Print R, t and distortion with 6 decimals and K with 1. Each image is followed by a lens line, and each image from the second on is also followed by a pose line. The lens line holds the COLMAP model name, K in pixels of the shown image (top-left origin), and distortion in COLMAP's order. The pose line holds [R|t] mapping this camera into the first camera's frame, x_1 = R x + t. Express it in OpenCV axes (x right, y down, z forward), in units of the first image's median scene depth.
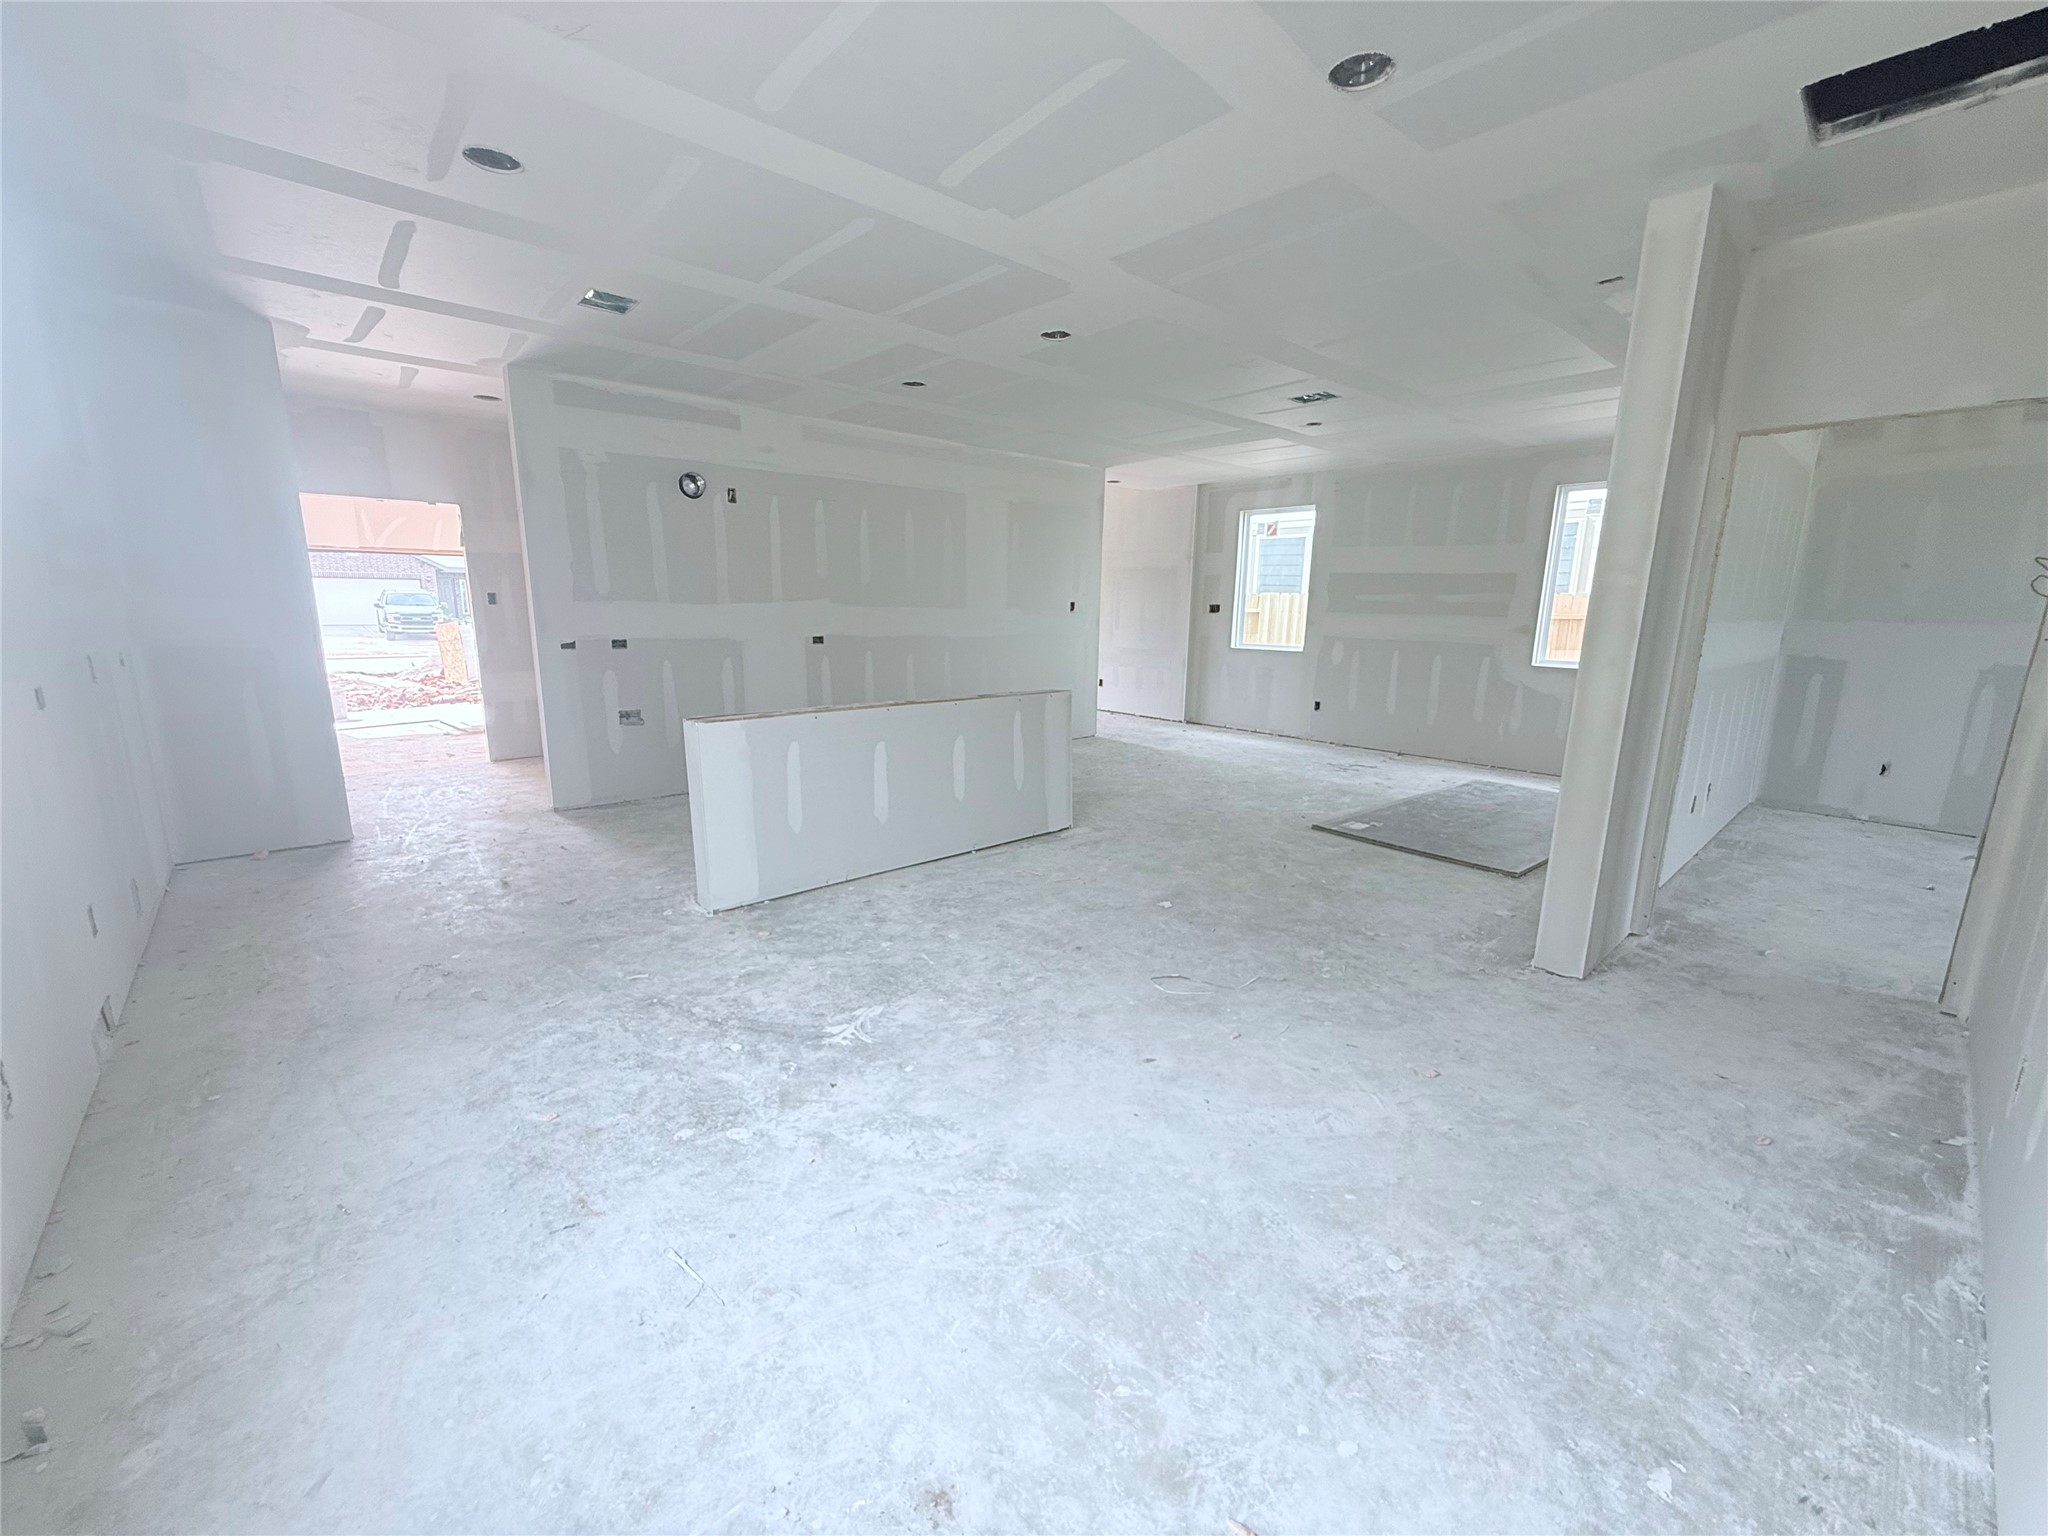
lens RADIAL K [[816.5, 0, 1016.4], [0, 816.5, 769.6], [0, 0, 1]] dist [-0.000391, -0.000596]
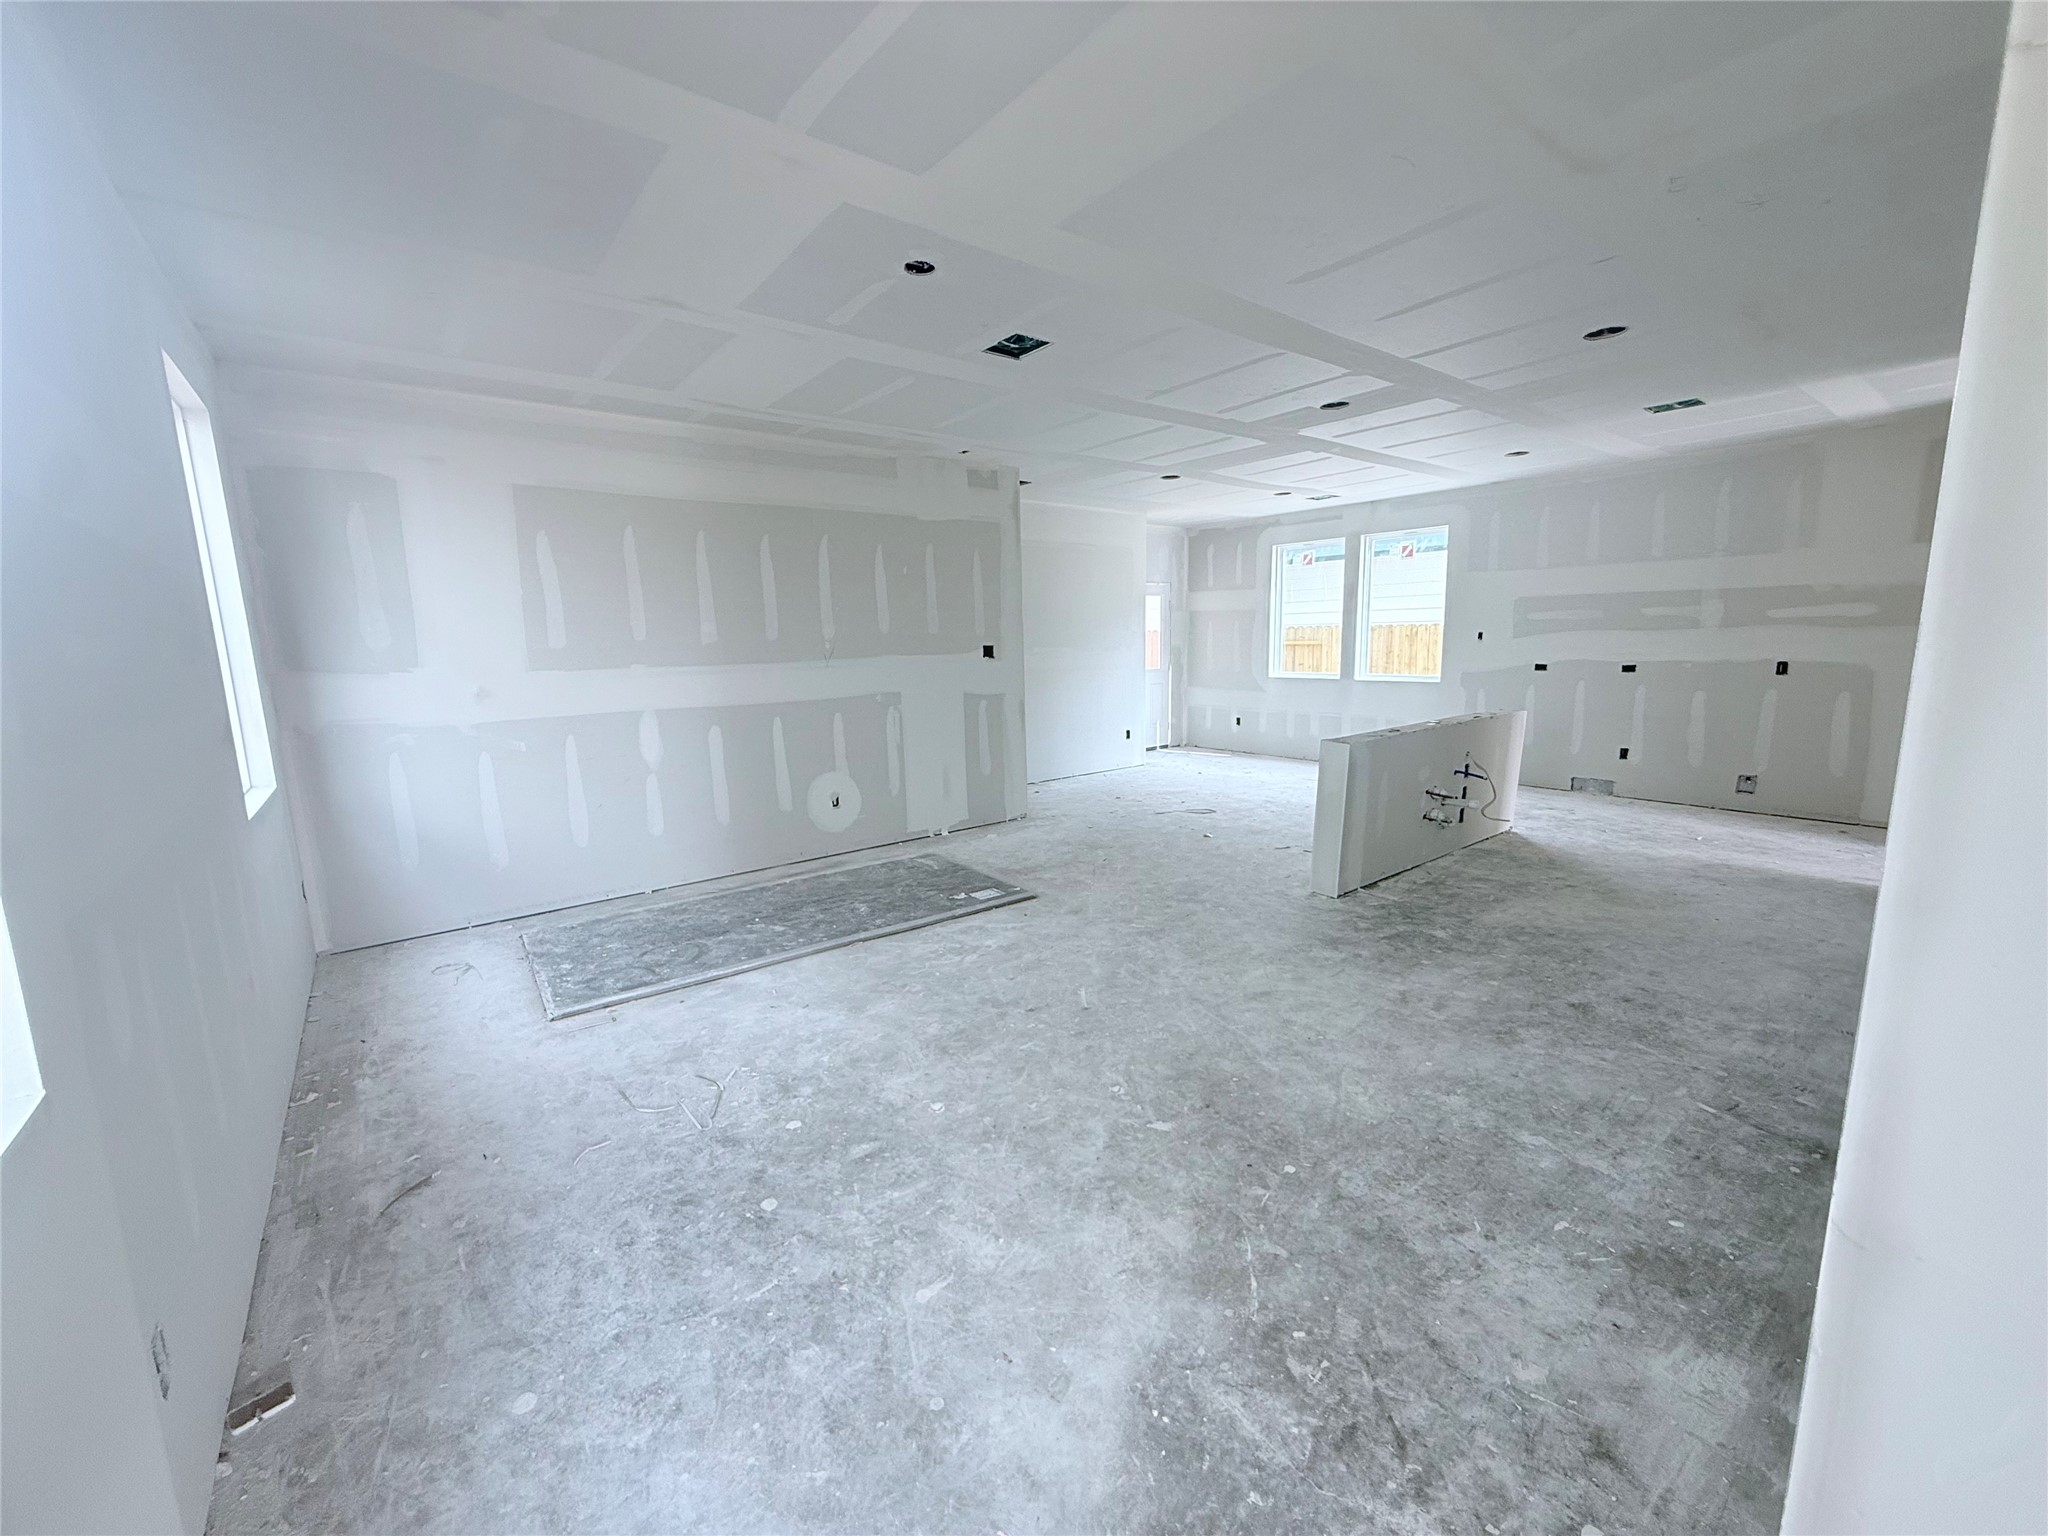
lens RADIAL K [[816.5, 0, 1015.3], [0, 816.5, 763.5], [0, 0, 1]] dist [-0.000391, -0.000596]
pose [[-0.997734, -0.001046, 0.067273, 0.354992], [0.022777, 0.935590, 0.352352, -0.410882], [-0.063308, 0.353086, -0.933447, 1.940590]]
